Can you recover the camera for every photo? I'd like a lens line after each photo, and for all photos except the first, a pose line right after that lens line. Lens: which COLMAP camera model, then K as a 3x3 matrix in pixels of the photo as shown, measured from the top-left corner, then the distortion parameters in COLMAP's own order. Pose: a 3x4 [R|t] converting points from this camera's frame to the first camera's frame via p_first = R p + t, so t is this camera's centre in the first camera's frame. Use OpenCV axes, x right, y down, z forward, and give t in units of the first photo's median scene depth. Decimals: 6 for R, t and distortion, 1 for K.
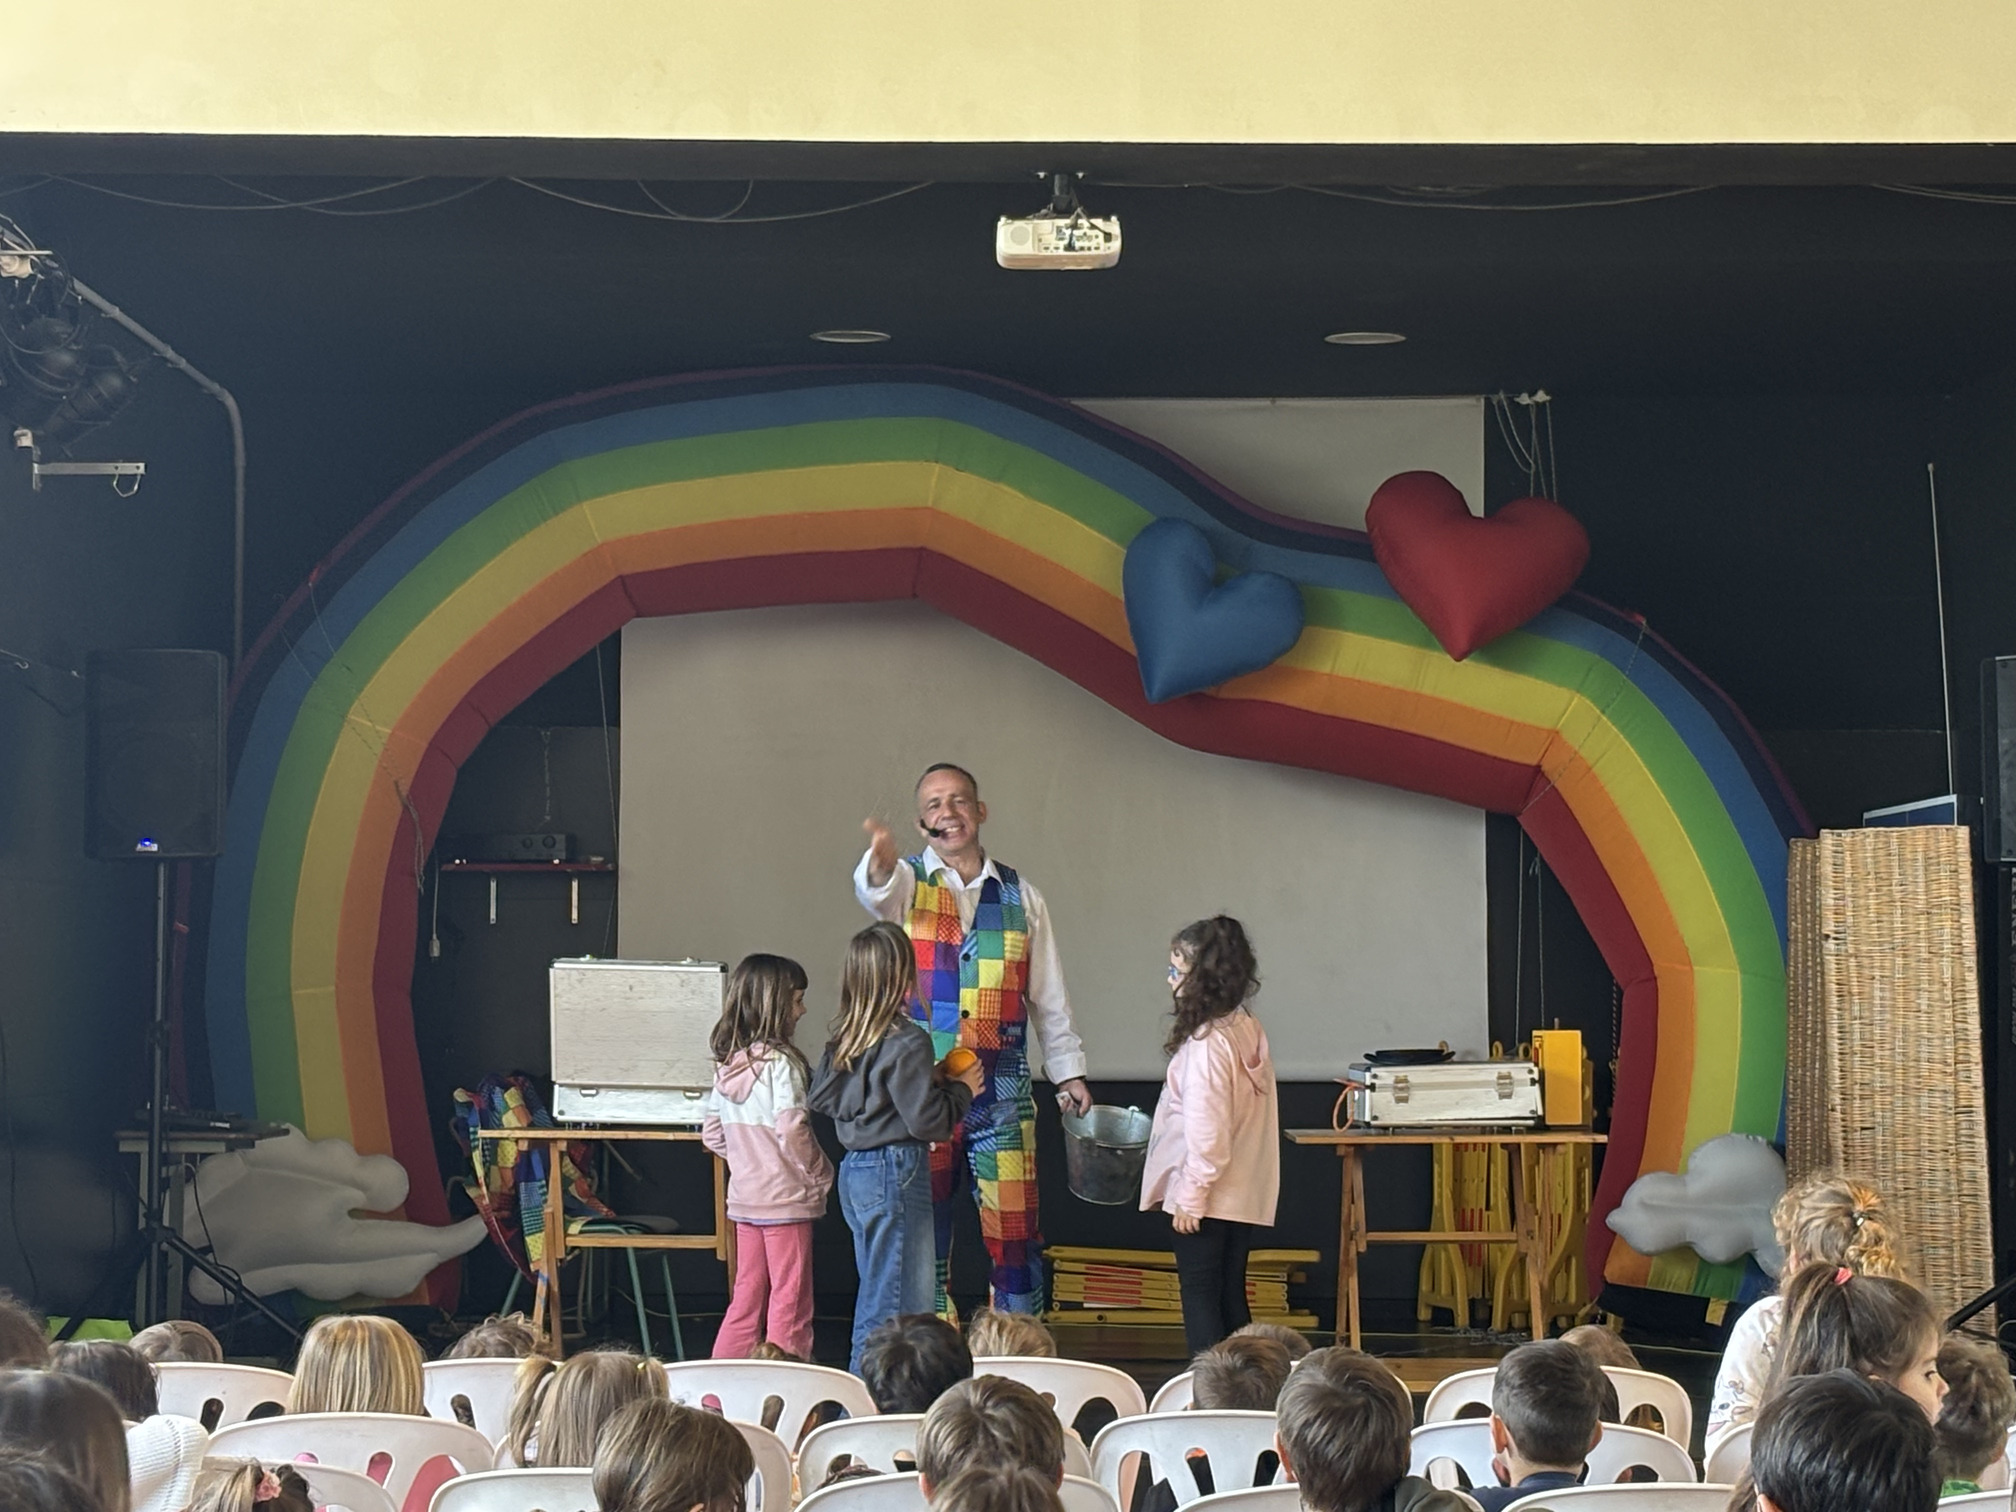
lens RADIAL K [[4912.3, 0, 977.1], [0, 4912.3, 752.2], [0, 0, 1]] dist [0.079475, 0.000000]
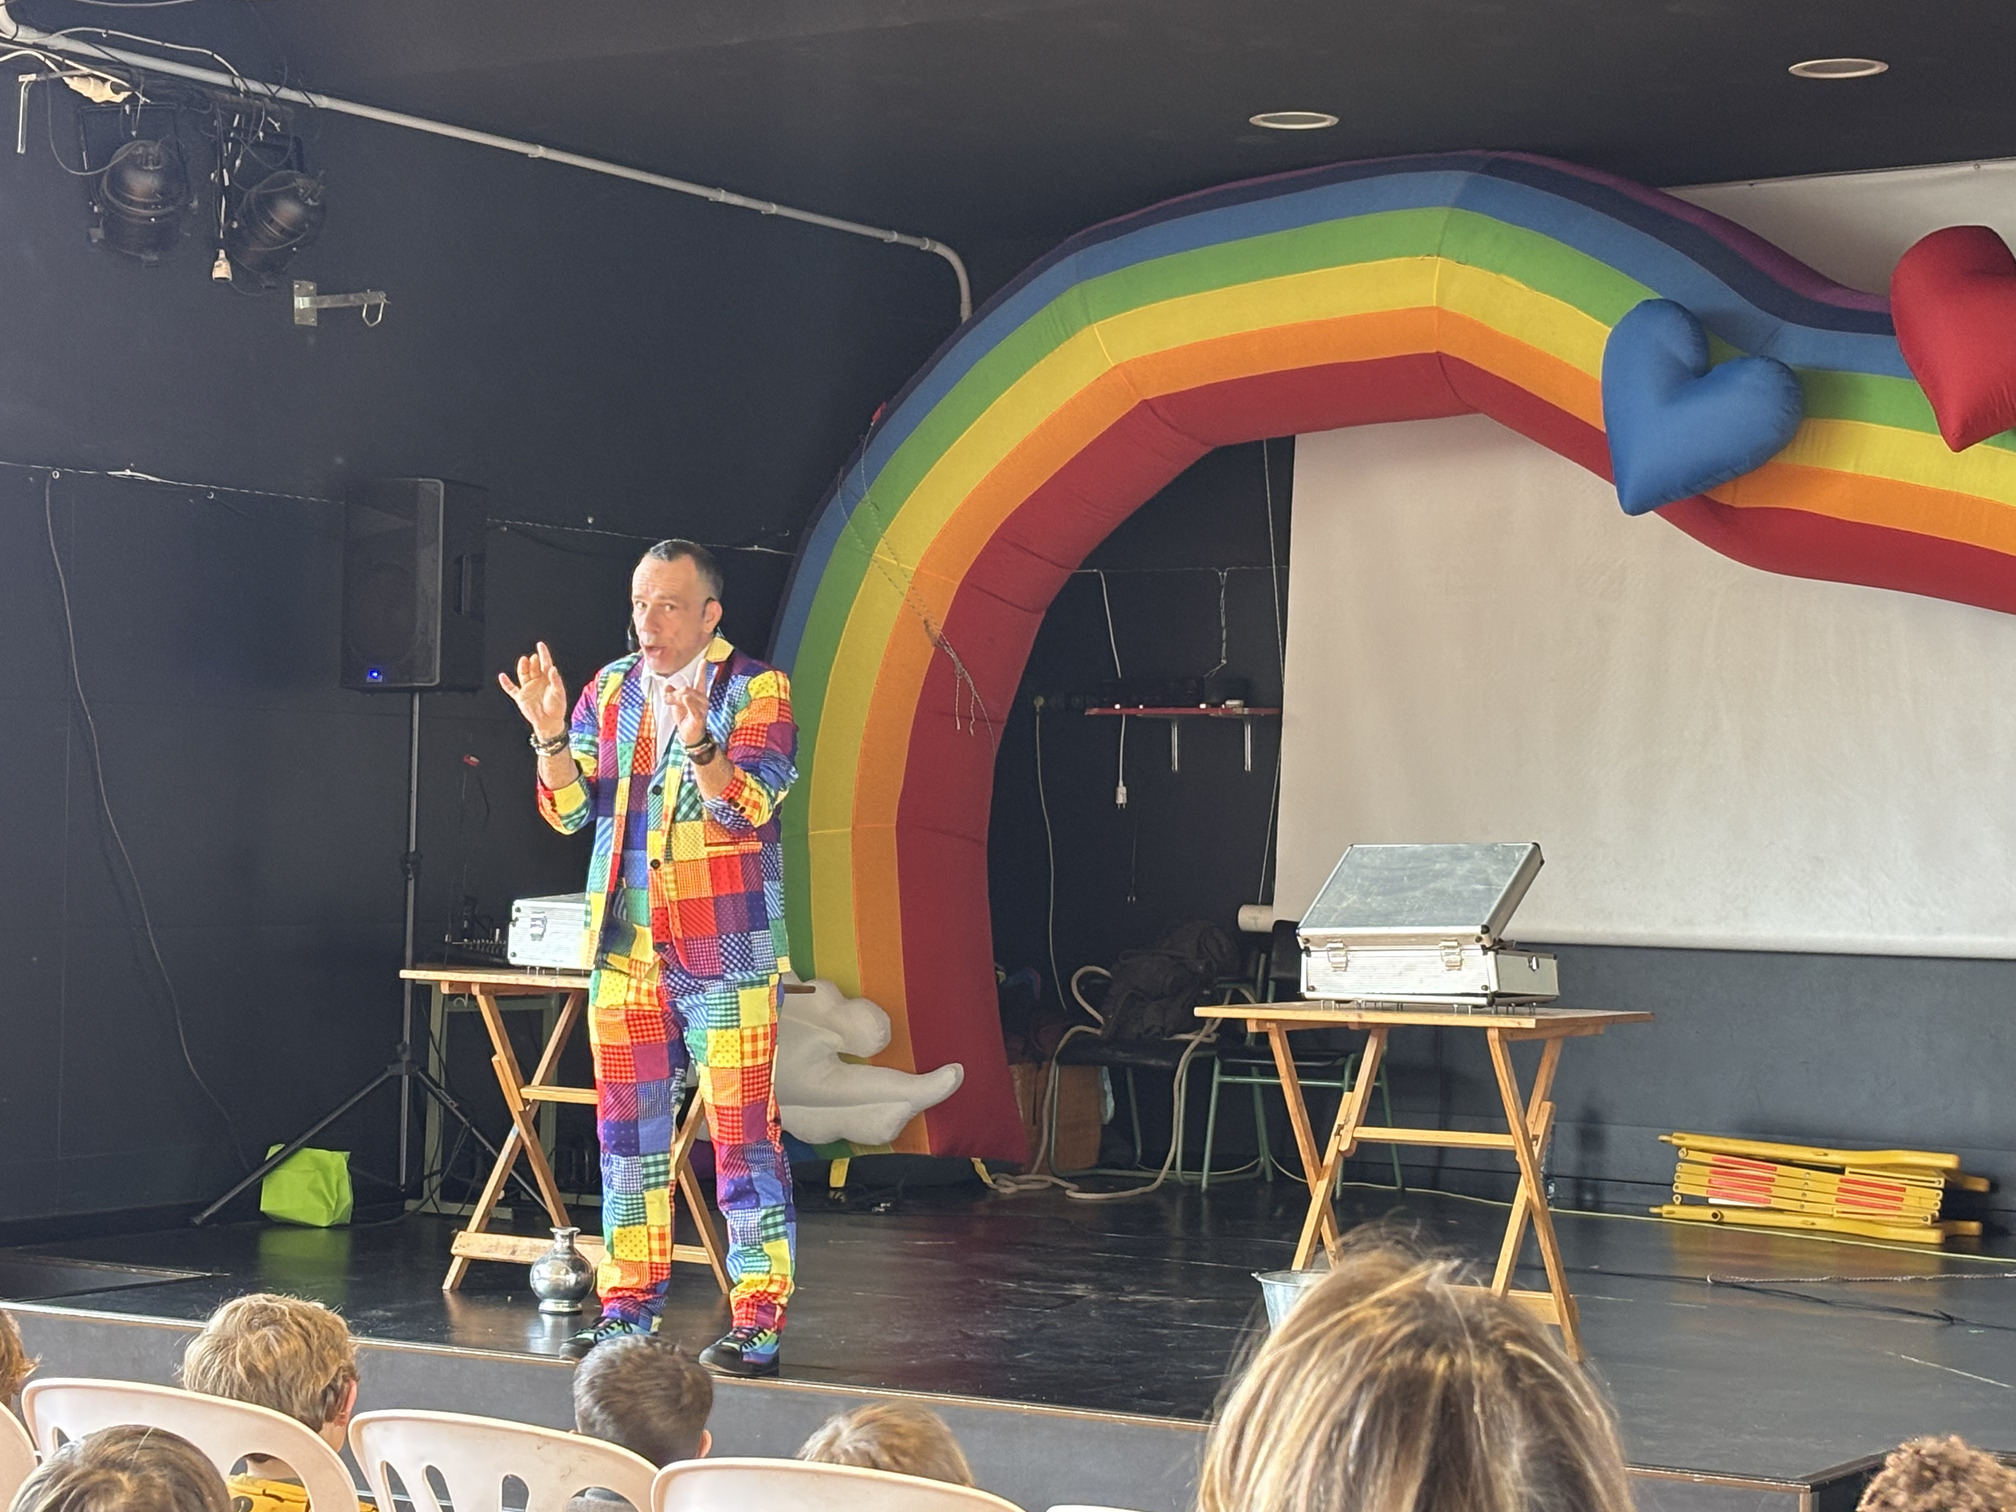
lens RADIAL K [[4068.1, 0, 1005.5], [0, 4068.1, 740.2], [0, 0, 1]] dist [0.152215, 0.000000]
pose [[0.836635, -0.001061, -0.547759, 0.335643], [0.010193, 0.999855, 0.013631, 0.018797], [0.547666, -0.016988, 0.836525, 0.328234]]
